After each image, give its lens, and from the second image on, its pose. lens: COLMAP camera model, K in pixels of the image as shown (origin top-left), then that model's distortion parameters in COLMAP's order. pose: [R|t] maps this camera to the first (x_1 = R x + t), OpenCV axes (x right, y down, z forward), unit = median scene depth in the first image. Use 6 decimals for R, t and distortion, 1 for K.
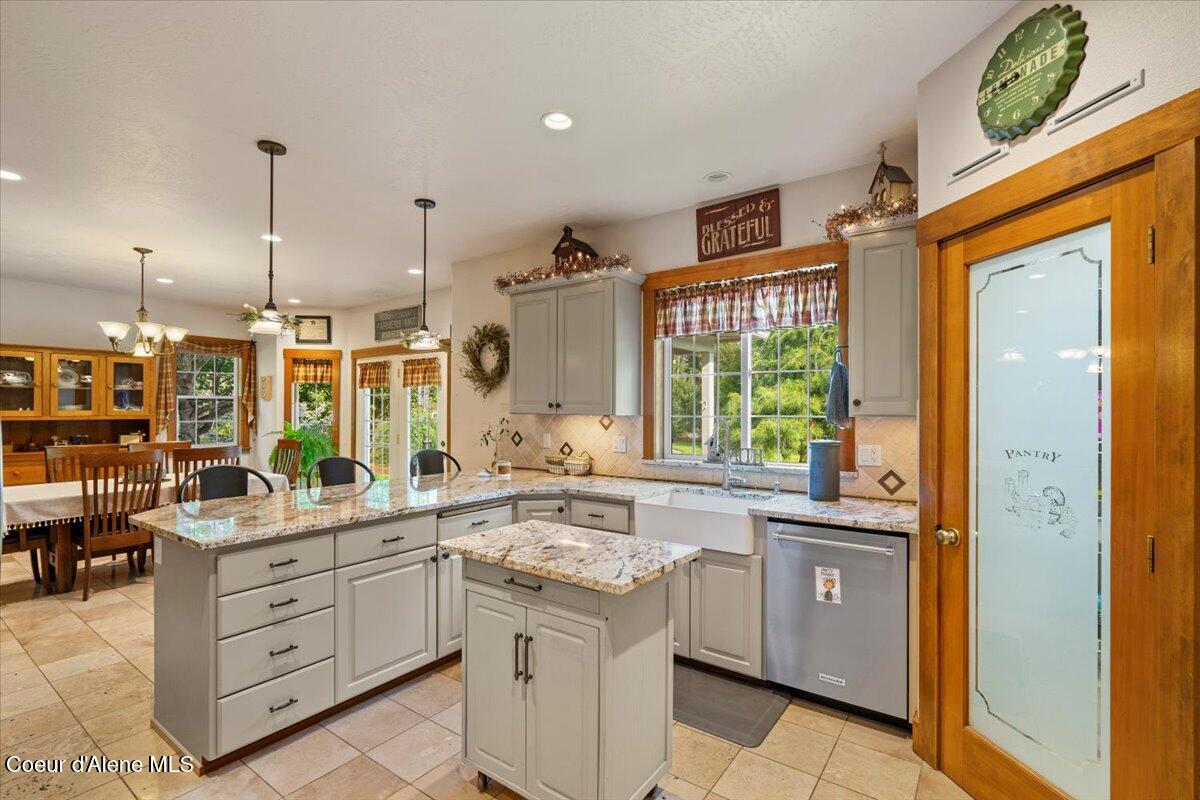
lens RADIAL K [[542.8, 0, 605.7], [0, 542.8, 409.4], [0, 0, 1]] dist [-0.002546, 0.000470]
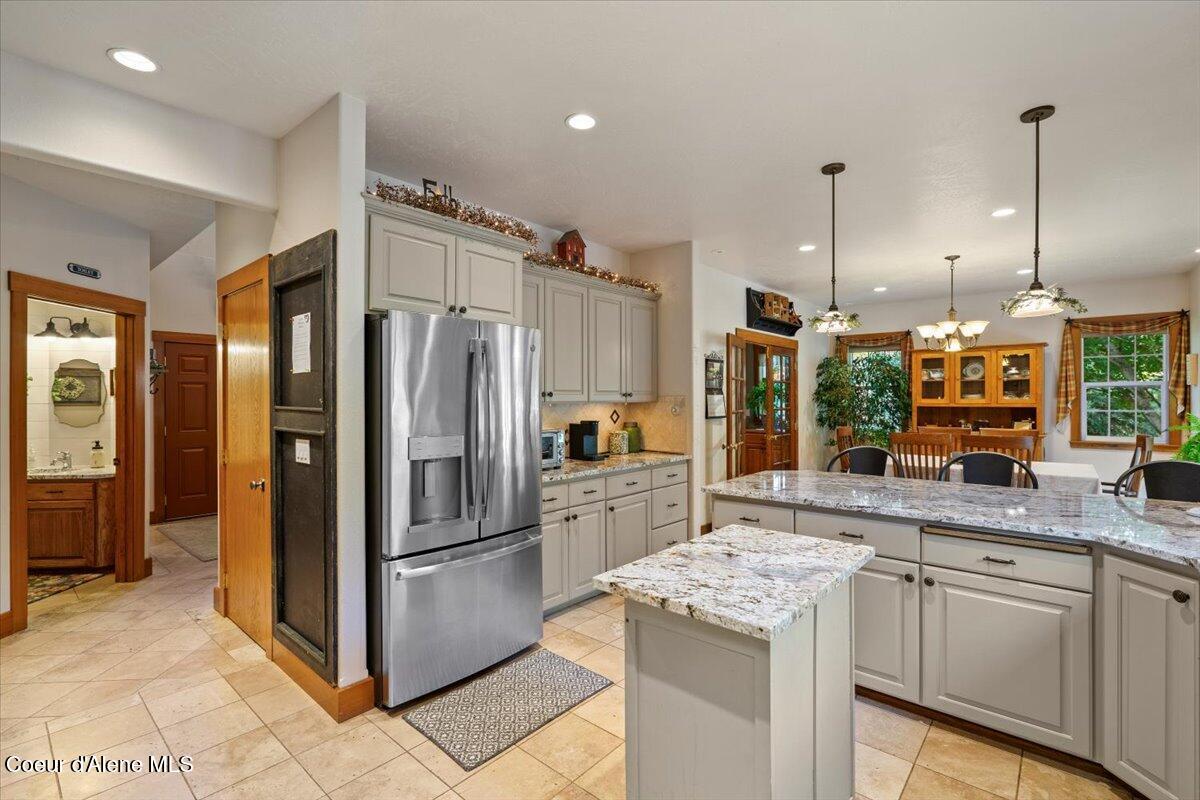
lens RADIAL K [[542.8, 0, 602.9], [0, 542.8, 395.2], [0, 0, 1]] dist [-0.002546, 0.000470]
pose [[-0.079465, -0.004642, -0.996827, 0.348149], [0.000782, 0.999989, -0.004719, -0.000883], [0.996837, -0.001155, -0.079460, 0.377327]]
